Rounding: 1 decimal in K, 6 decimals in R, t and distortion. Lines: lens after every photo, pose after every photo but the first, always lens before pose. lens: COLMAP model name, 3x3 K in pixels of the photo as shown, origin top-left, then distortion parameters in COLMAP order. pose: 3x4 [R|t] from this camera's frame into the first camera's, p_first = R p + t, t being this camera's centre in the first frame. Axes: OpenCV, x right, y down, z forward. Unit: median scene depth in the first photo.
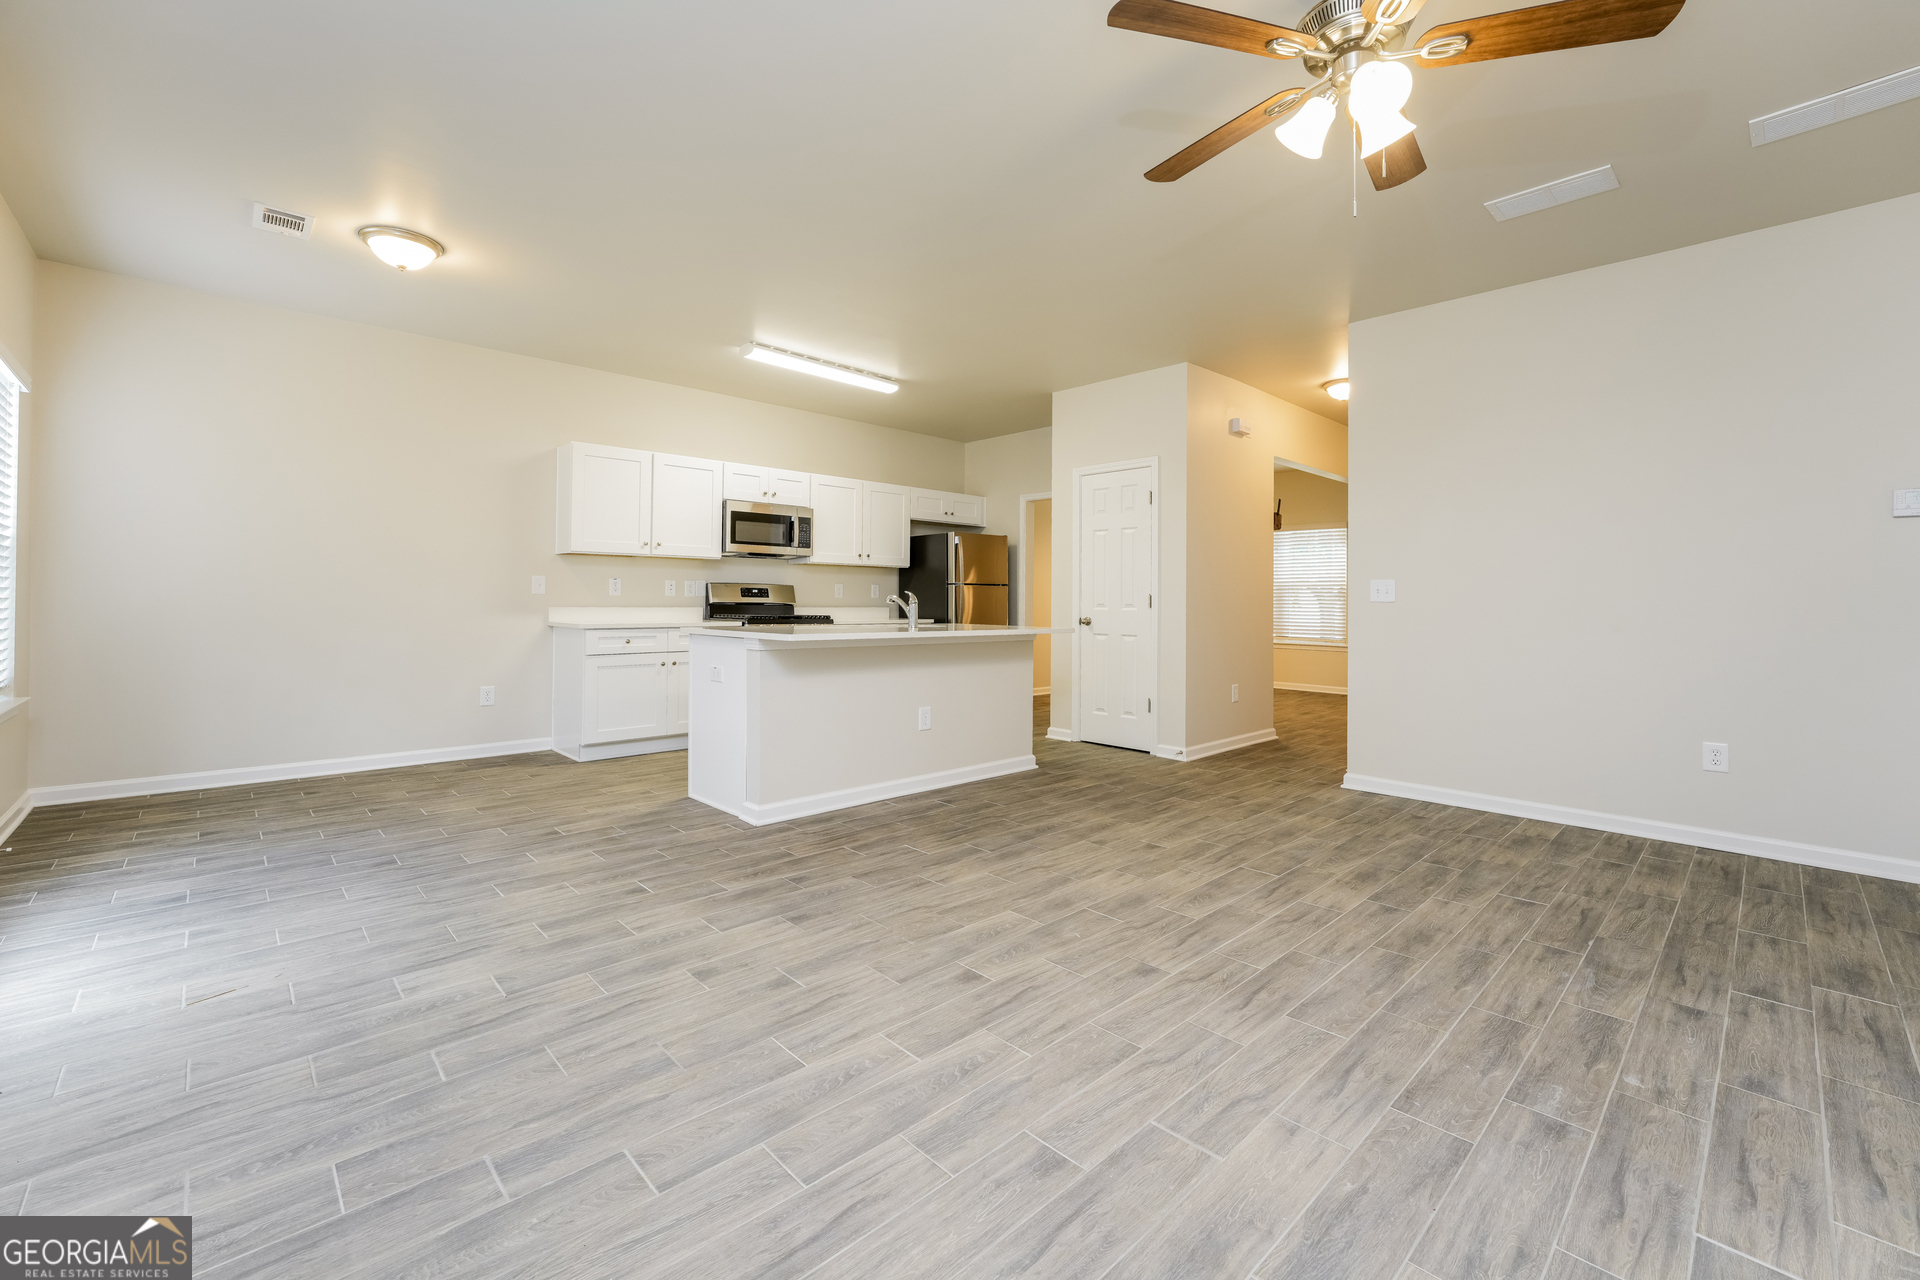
lens RADIAL K [[792.4, 0, 960.6], [0, 792.4, 629.0], [0, 0, 1]] dist [-0.001304, 0.000194]
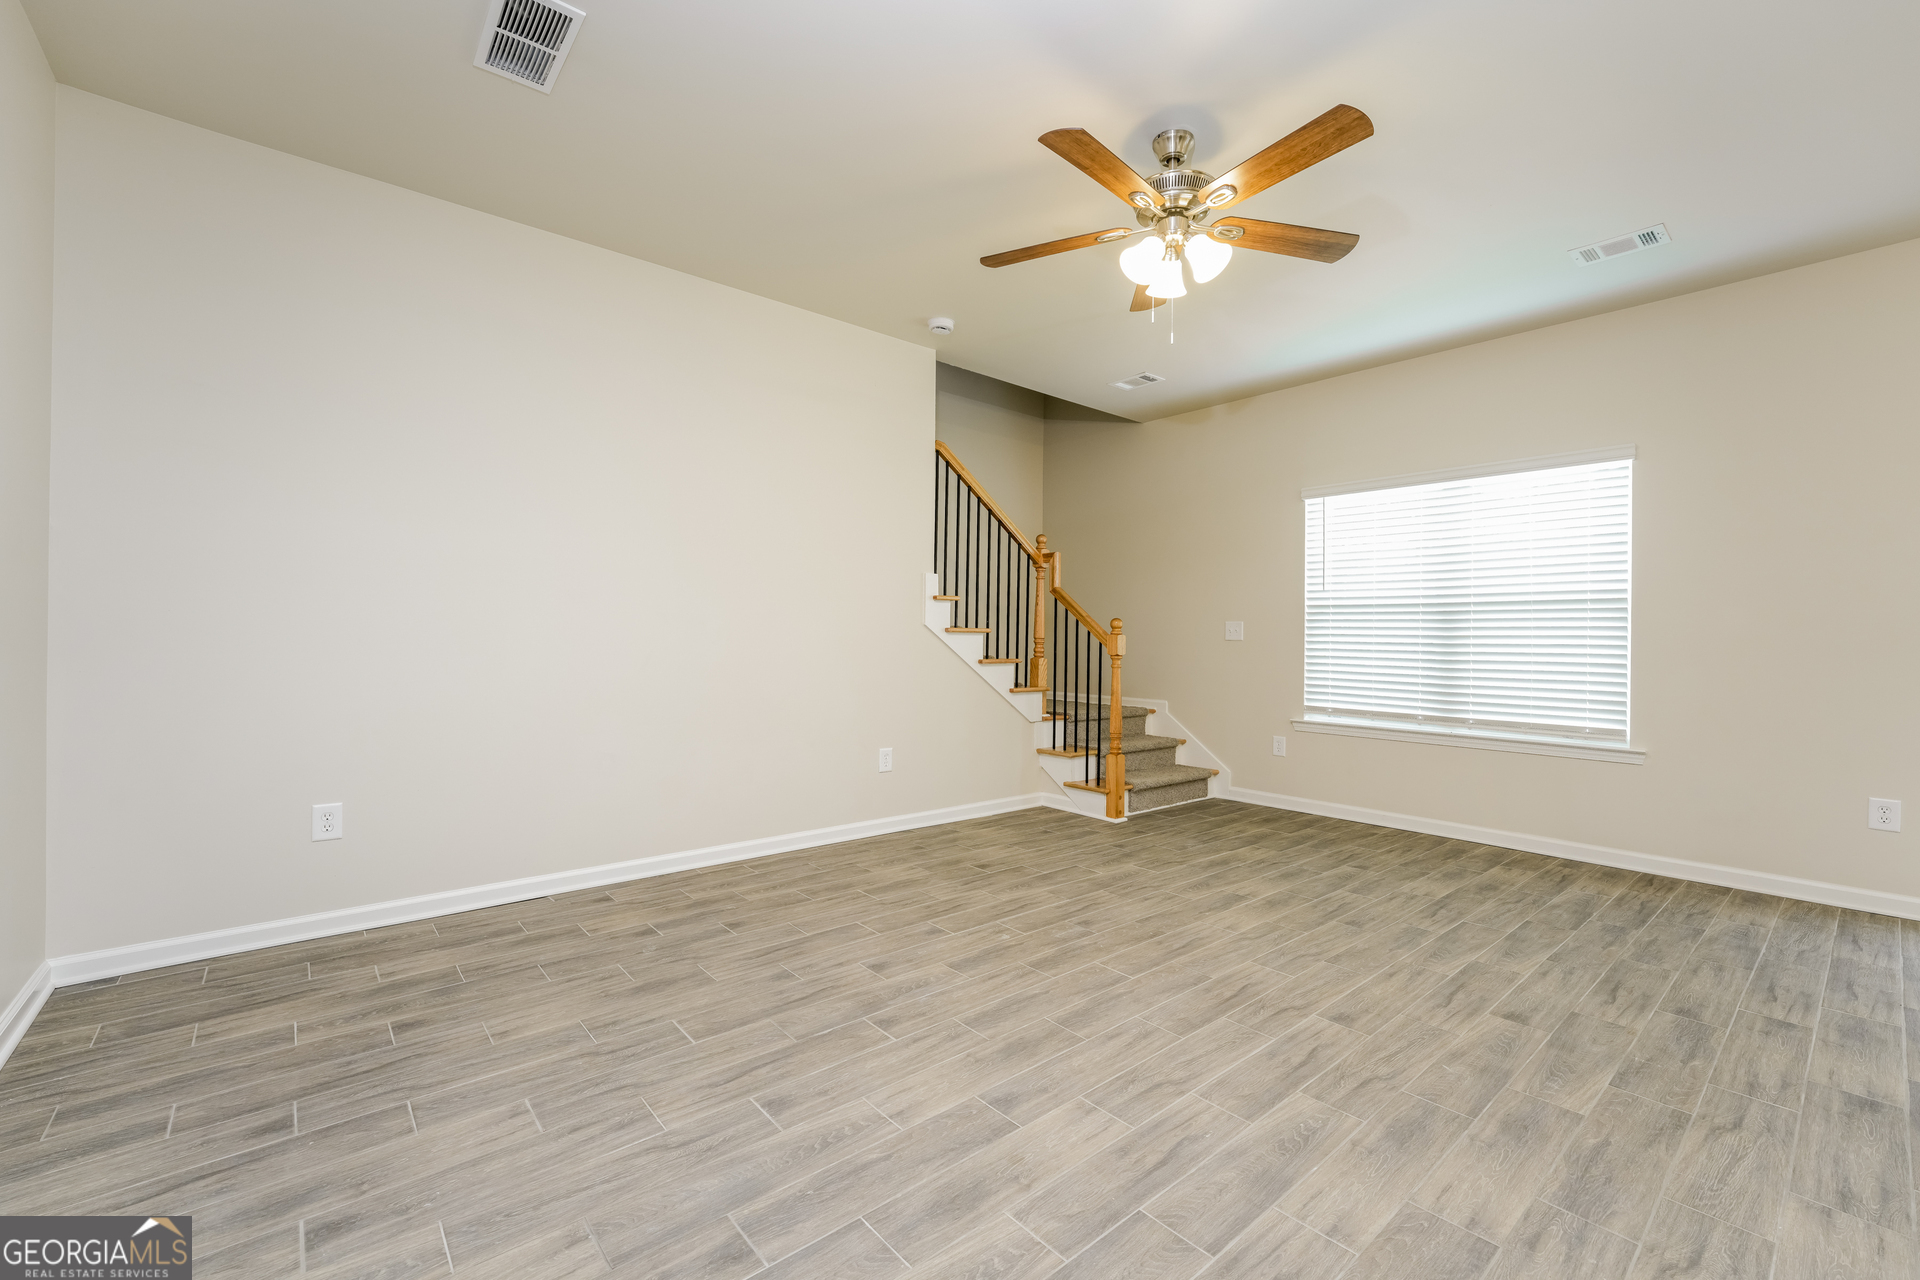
lens RADIAL K [[792.4, 0, 949.7], [0, 792.4, 625.8], [0, 0, 1]] dist [-0.001304, 0.000194]
pose [[-0.997206, -0.024672, 0.070513, 0.689432], [-0.023238, 0.999507, 0.021092, -0.075951], [-0.070998, 0.019395, -0.997288, 2.080753]]
